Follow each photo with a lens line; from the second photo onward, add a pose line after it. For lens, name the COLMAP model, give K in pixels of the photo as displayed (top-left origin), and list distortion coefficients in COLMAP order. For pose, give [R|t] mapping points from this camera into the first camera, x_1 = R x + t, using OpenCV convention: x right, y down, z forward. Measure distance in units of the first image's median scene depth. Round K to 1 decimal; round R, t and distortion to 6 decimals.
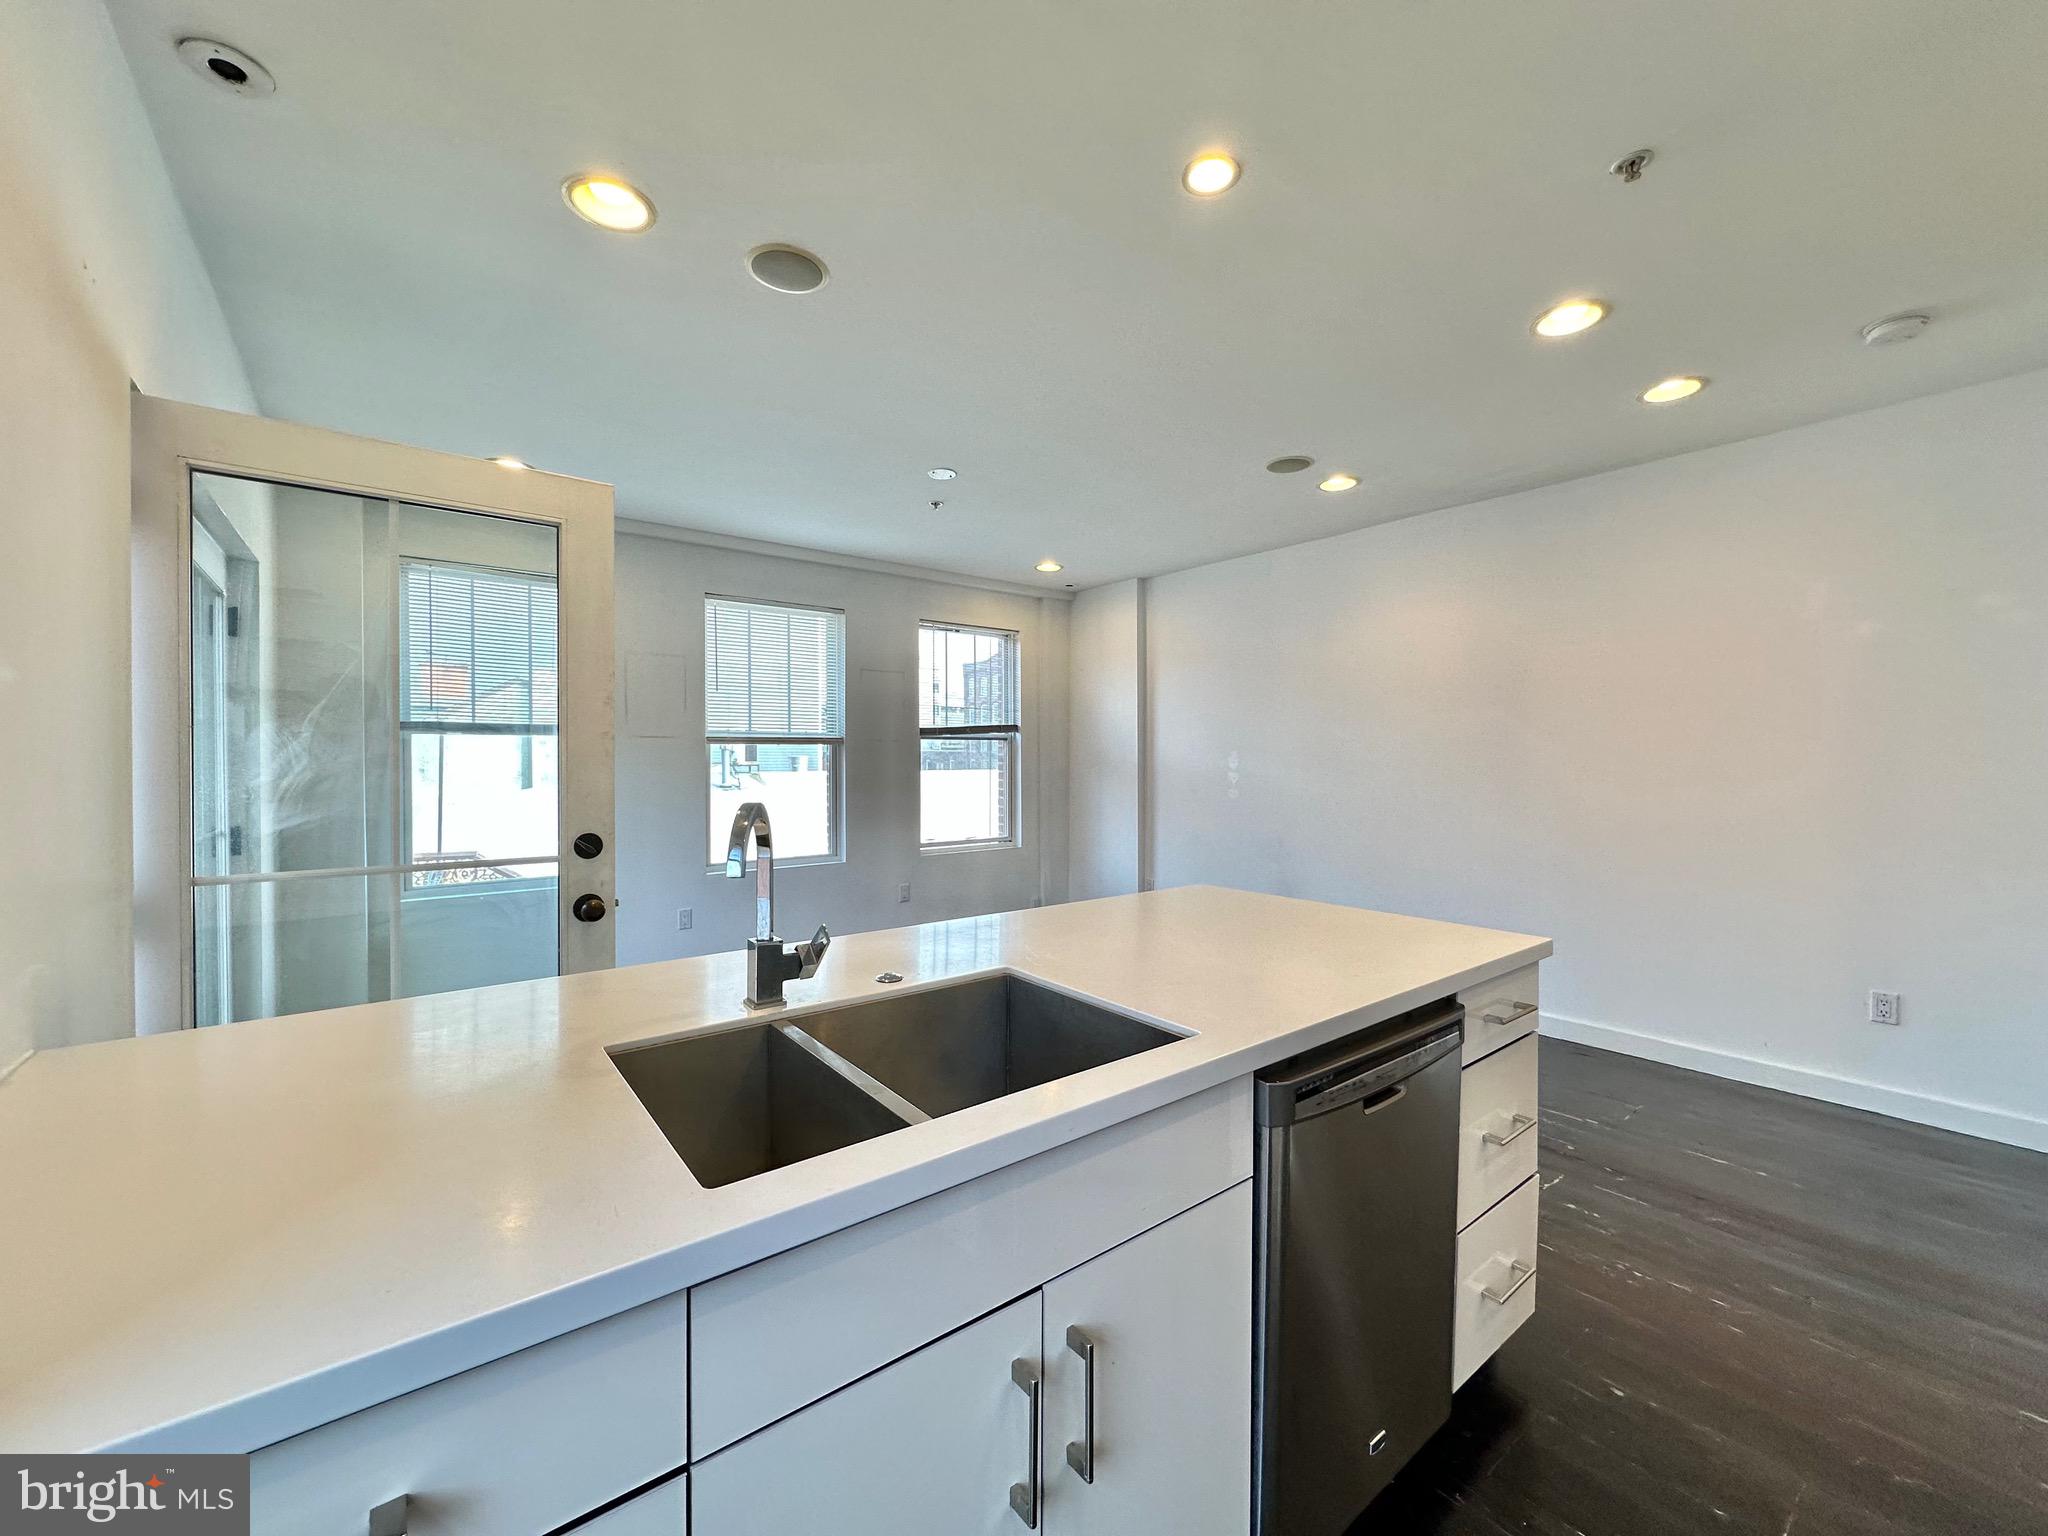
lens RADIAL K [[821.0, 0, 1021.5], [0, 821.0, 766.5], [0, 0, 1]] dist [0.000265, -0.000660]
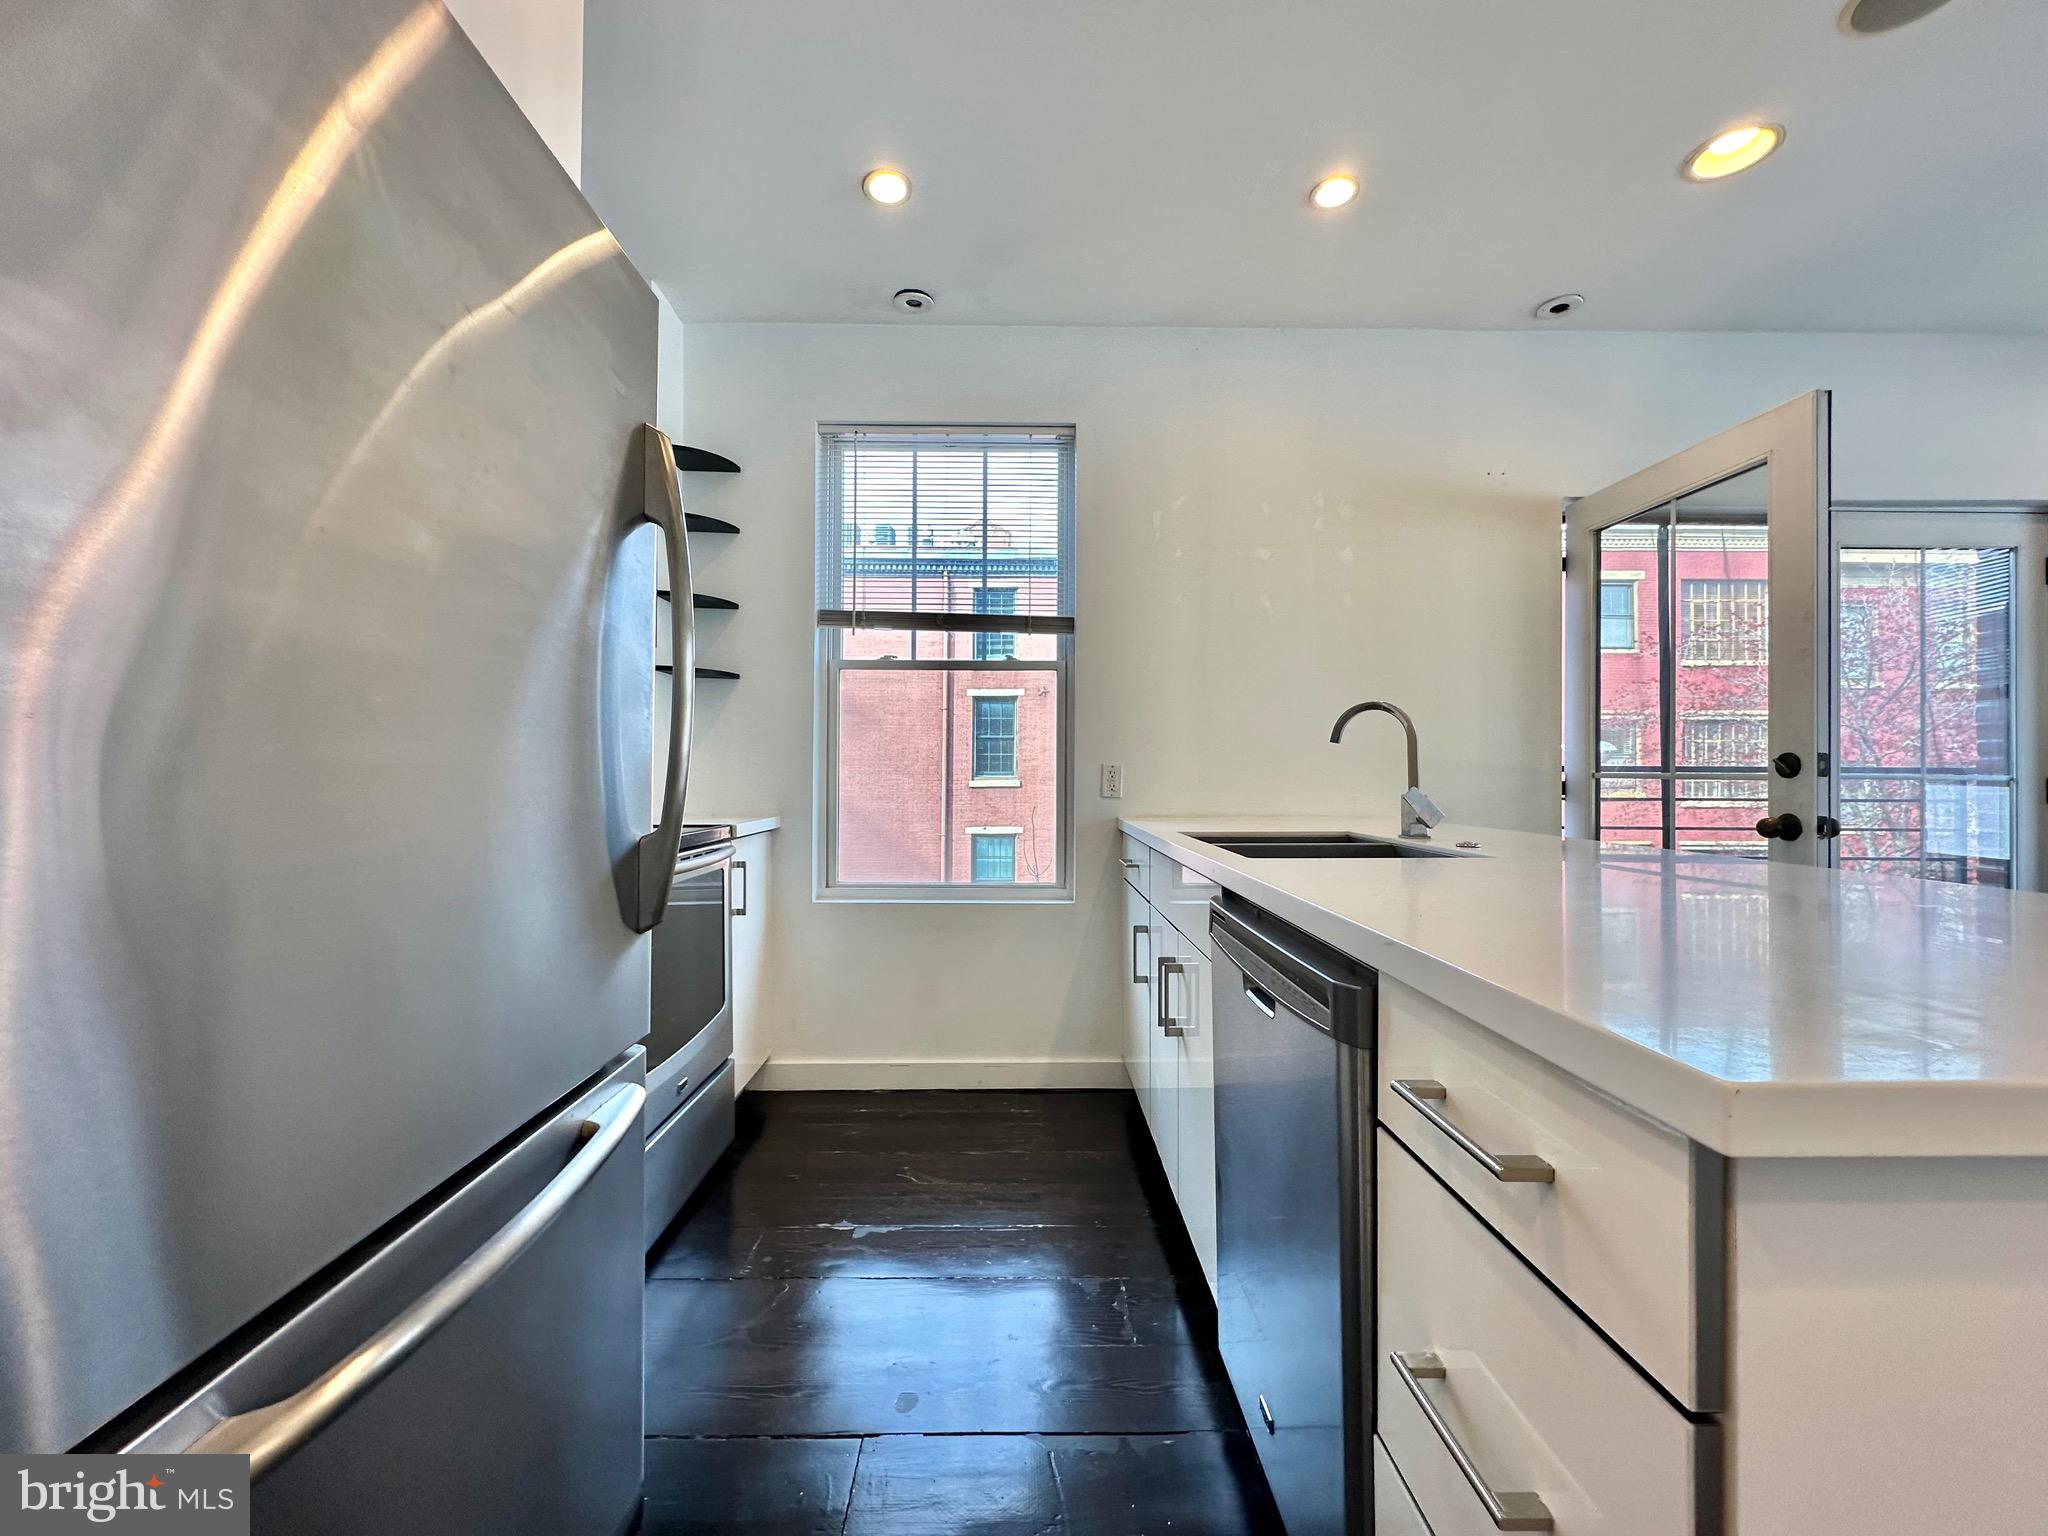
lens RADIAL K [[821.0, 0, 1016.6], [0, 821.0, 761.1], [0, 0, 1]] dist [0.000265, -0.000660]
pose [[-0.612887, -0.014757, -0.790033, 0.315996], [-0.011586, 0.999886, -0.009689, 0.042186], [0.790086, 0.003215, -0.612988, 0.328502]]
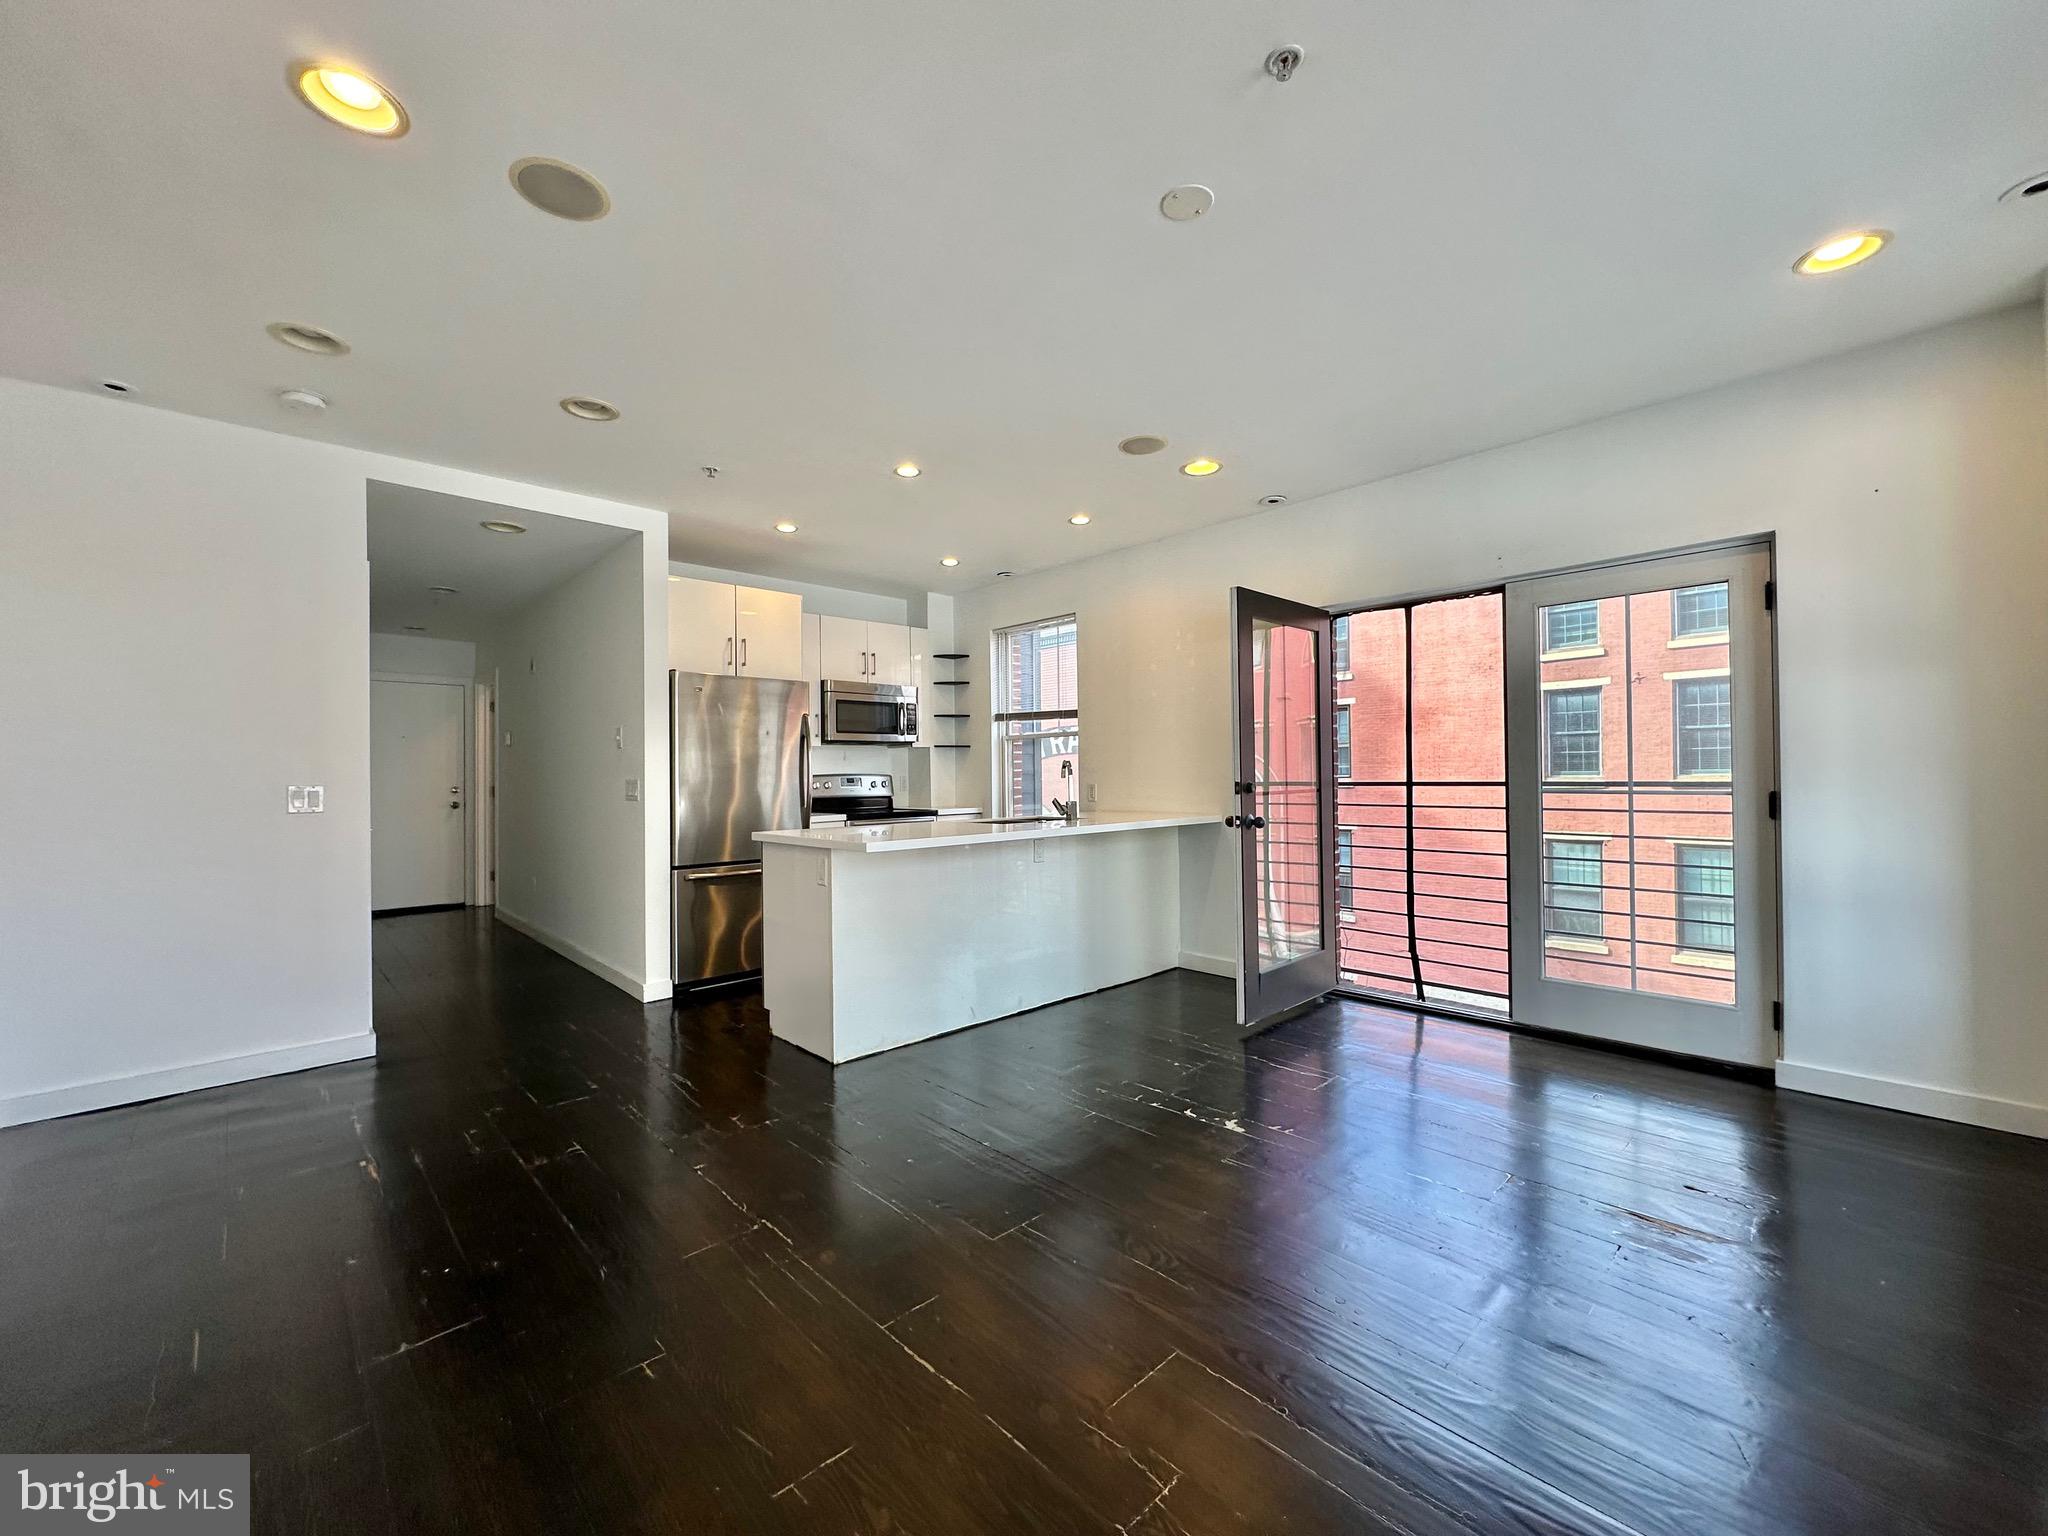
lens RADIAL K [[821.0, 0, 1022.1], [0, 821.0, 775.9], [0, 0, 1]] dist [0.000265, -0.000660]
pose [[-0.996563, 0.011600, -0.082018, 0.029558], [0.010774, 0.999887, 0.010501, 0.015751], [0.082131, 0.009581, -0.996575, 1.083903]]
